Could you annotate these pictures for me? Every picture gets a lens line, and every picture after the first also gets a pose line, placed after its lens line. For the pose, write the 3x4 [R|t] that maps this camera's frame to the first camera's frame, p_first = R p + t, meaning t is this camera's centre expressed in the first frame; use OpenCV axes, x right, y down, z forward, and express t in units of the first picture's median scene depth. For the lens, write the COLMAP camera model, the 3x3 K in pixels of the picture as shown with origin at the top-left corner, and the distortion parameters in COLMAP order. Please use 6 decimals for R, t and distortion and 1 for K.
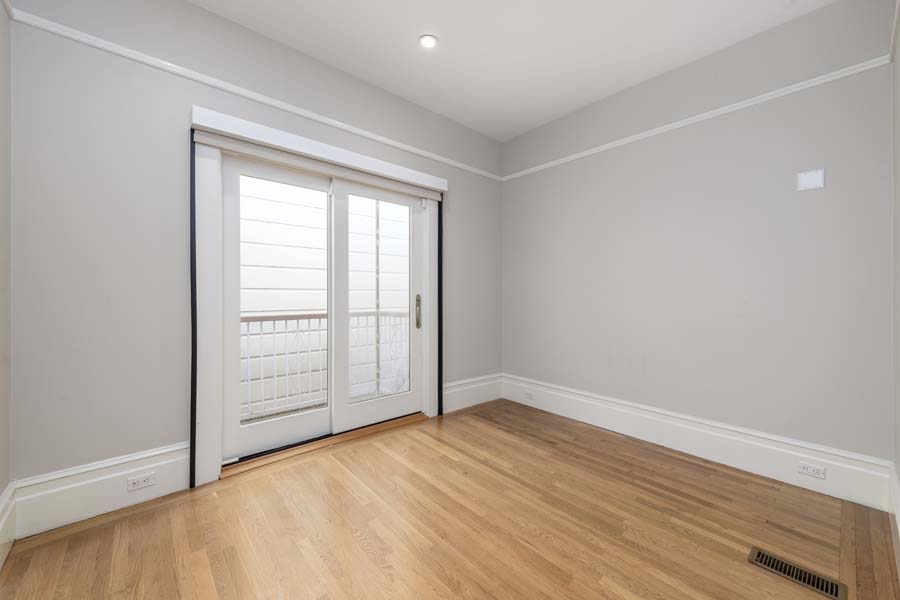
lens RADIAL K [[359.8, 0, 456.2], [0, 359.8, 285.0], [0, 0, 1]] dist [0.019411, -0.005838]
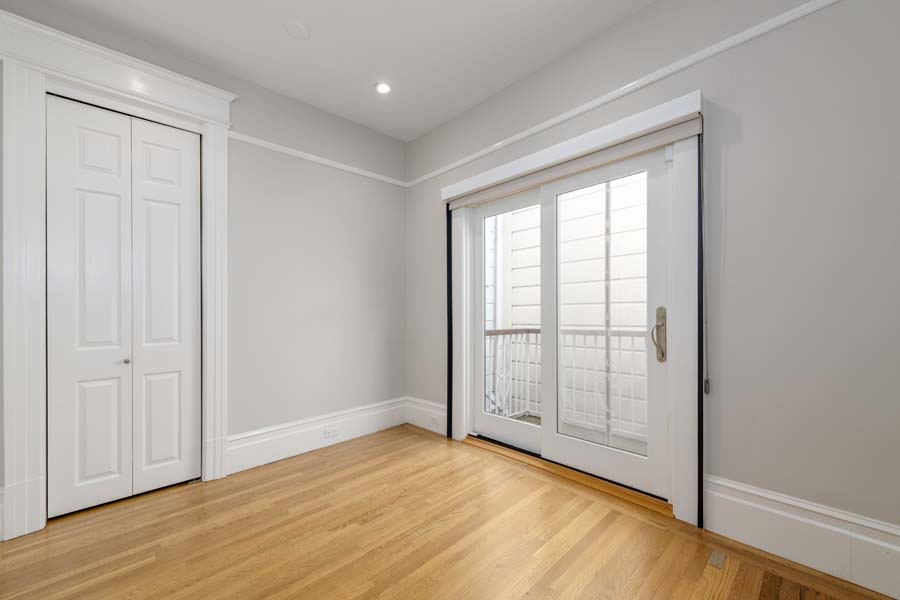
lens RADIAL K [[359.1, 0, 450.0], [0, 359.1, 300.0], [0, 0, 1]] dist [0.016618, -0.006043]
pose [[0.011378, -0.037979, -0.999214, 0.536381], [0.043571, 0.998348, -0.037450, 0.024697], [0.998986, -0.043111, 0.013014, 0.669597]]
